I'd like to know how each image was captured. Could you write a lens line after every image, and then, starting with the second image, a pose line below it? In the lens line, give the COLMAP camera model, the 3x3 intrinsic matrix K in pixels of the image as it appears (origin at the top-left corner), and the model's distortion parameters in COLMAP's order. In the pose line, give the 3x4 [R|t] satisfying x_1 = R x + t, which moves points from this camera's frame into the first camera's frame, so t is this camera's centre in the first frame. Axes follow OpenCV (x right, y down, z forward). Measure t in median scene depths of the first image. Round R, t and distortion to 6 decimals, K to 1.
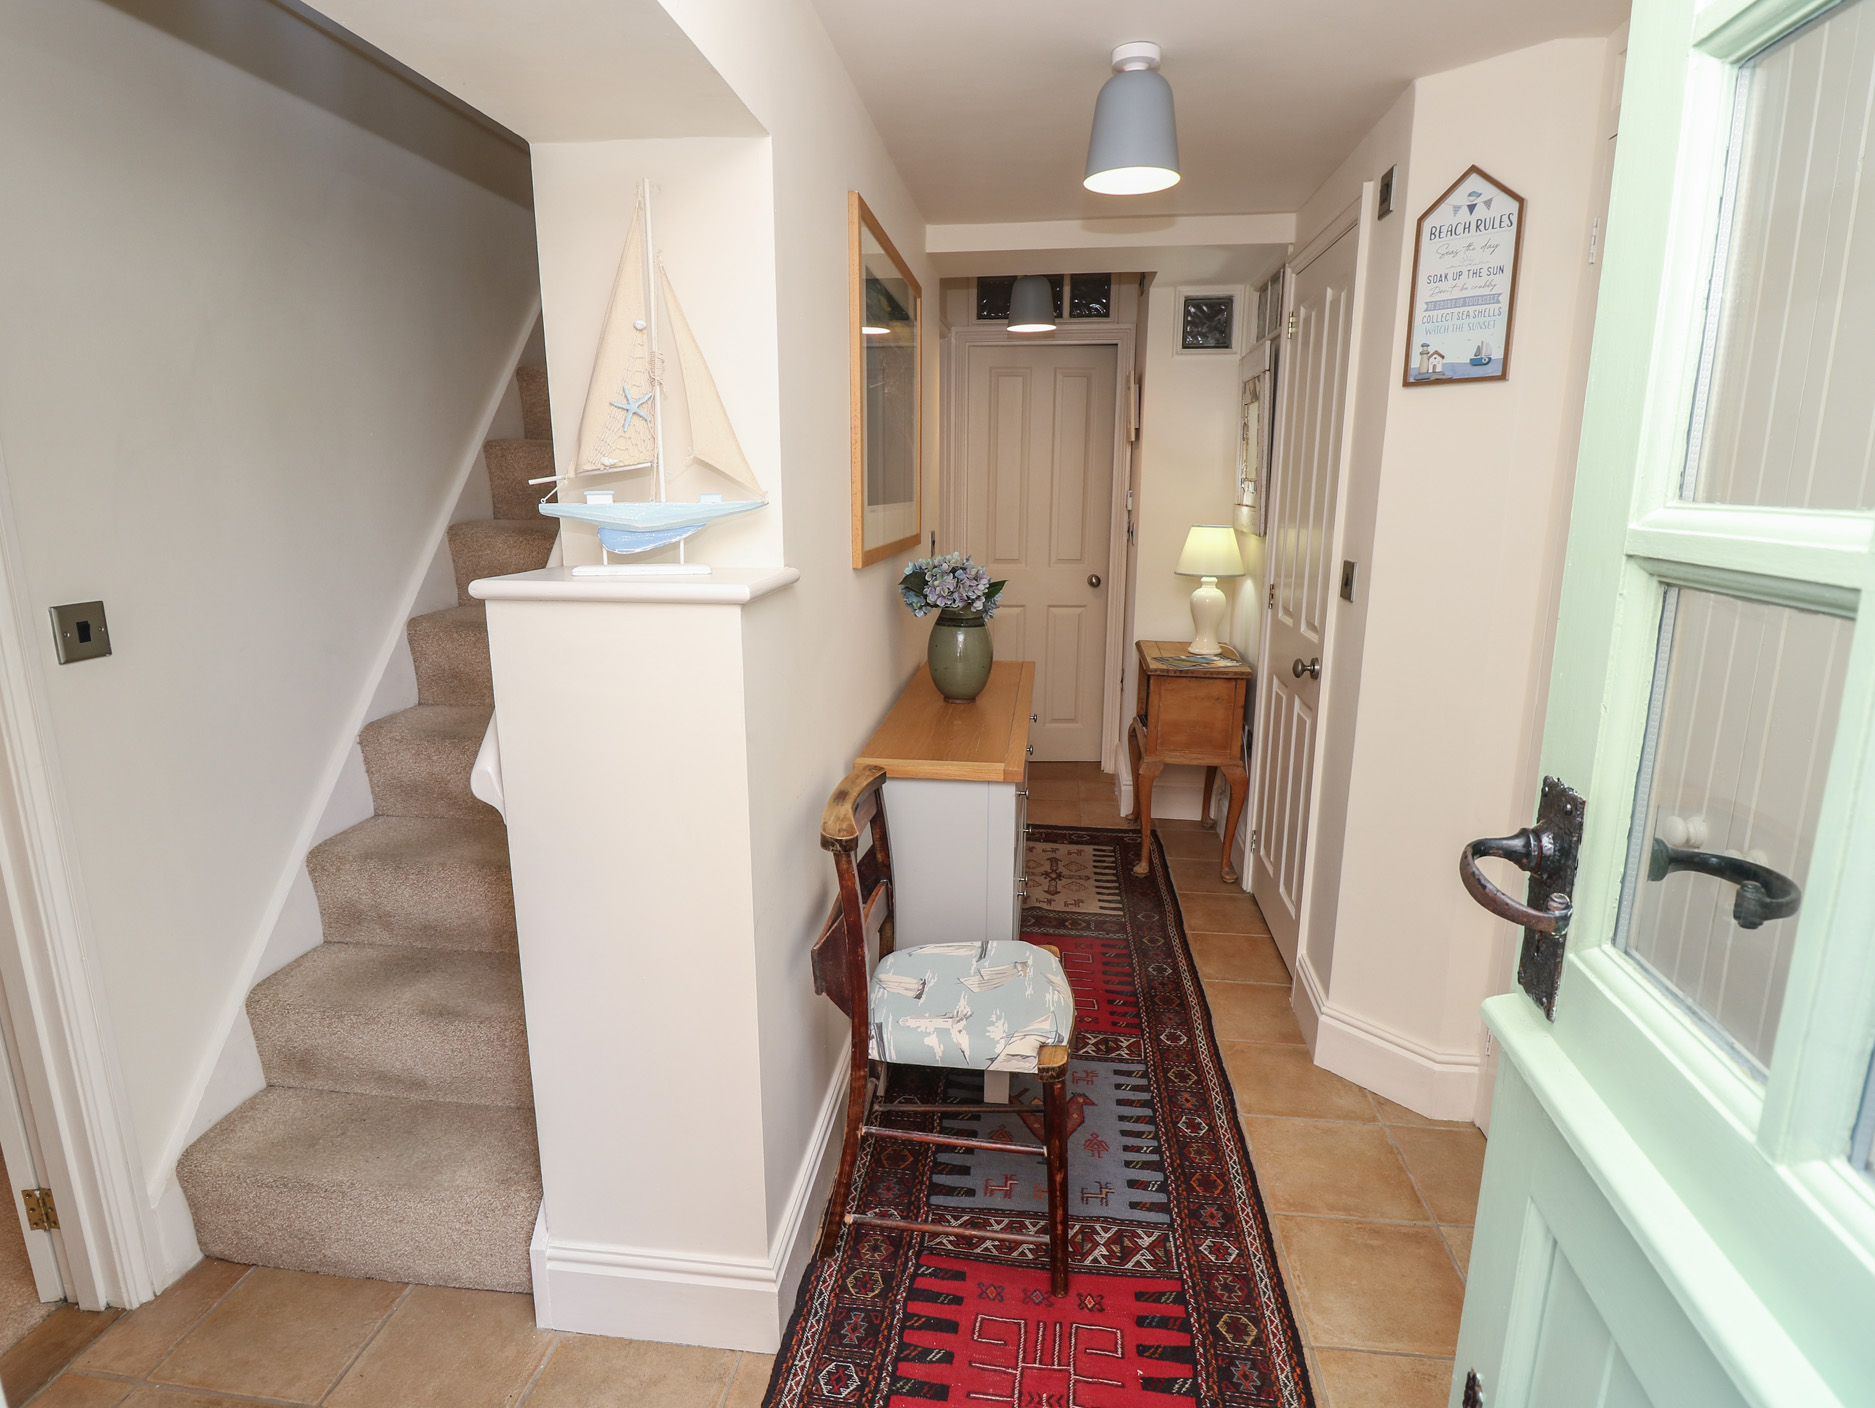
lens RADIAL K [[1032.9, 0, 938.0], [0, 1032.9, 704.7], [0, 0, 1]] dist [-0.004612, -0.011097]
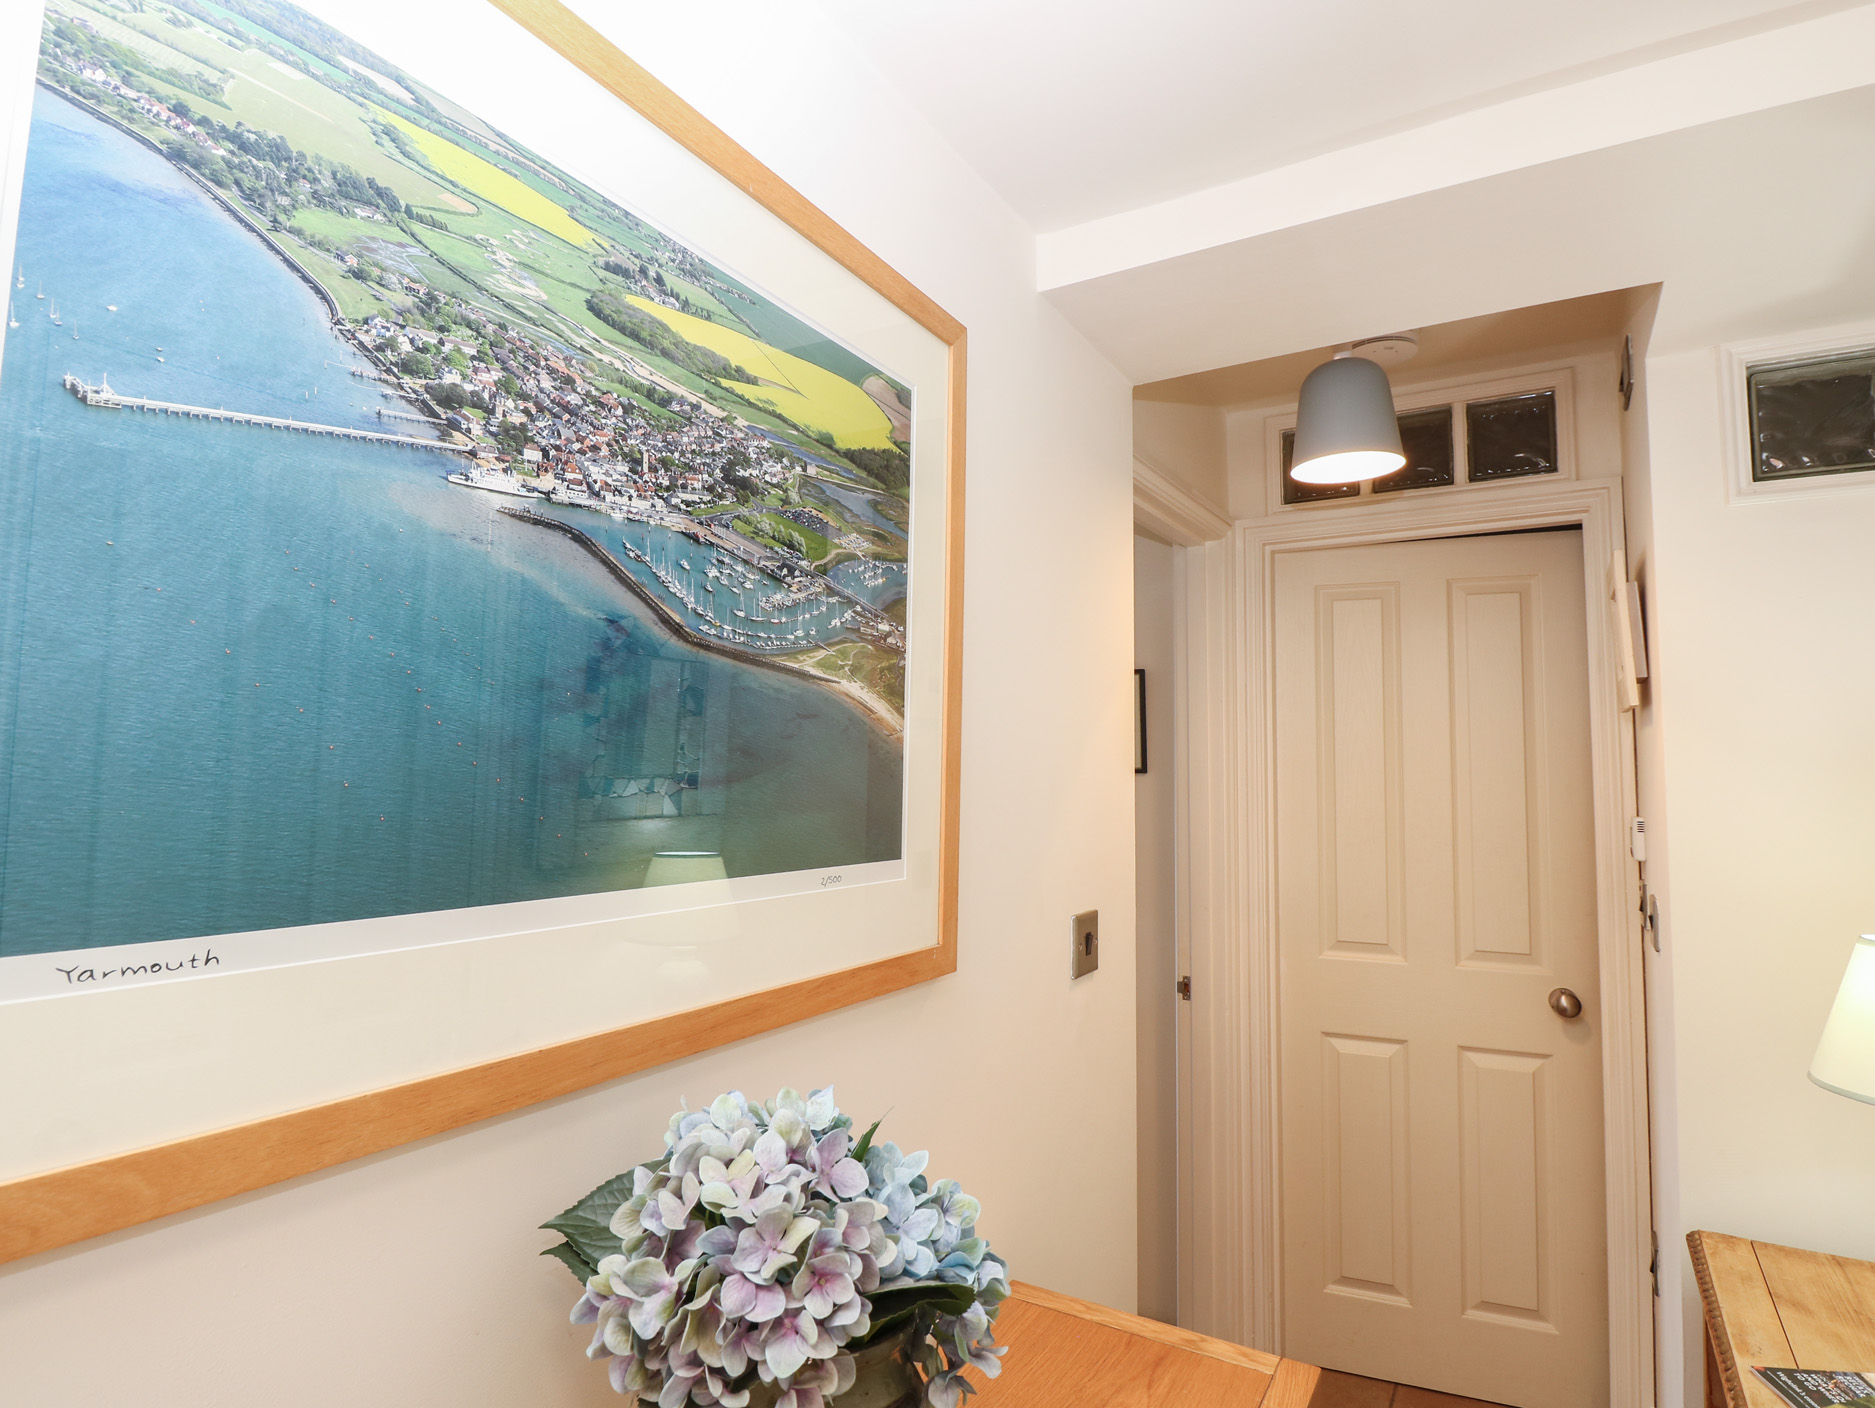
lens RADIAL K [[1032.9, 0, 939.5], [0, 1032.9, 706.1], [0, 0, 1]] dist [-0.004612, -0.011097]
pose [[0.913551, -0.024760, -0.405969, 0.092201], [-0.090956, 0.960429, -0.263256, -0.107796], [0.396422, 0.277424, 0.875149, 0.477379]]
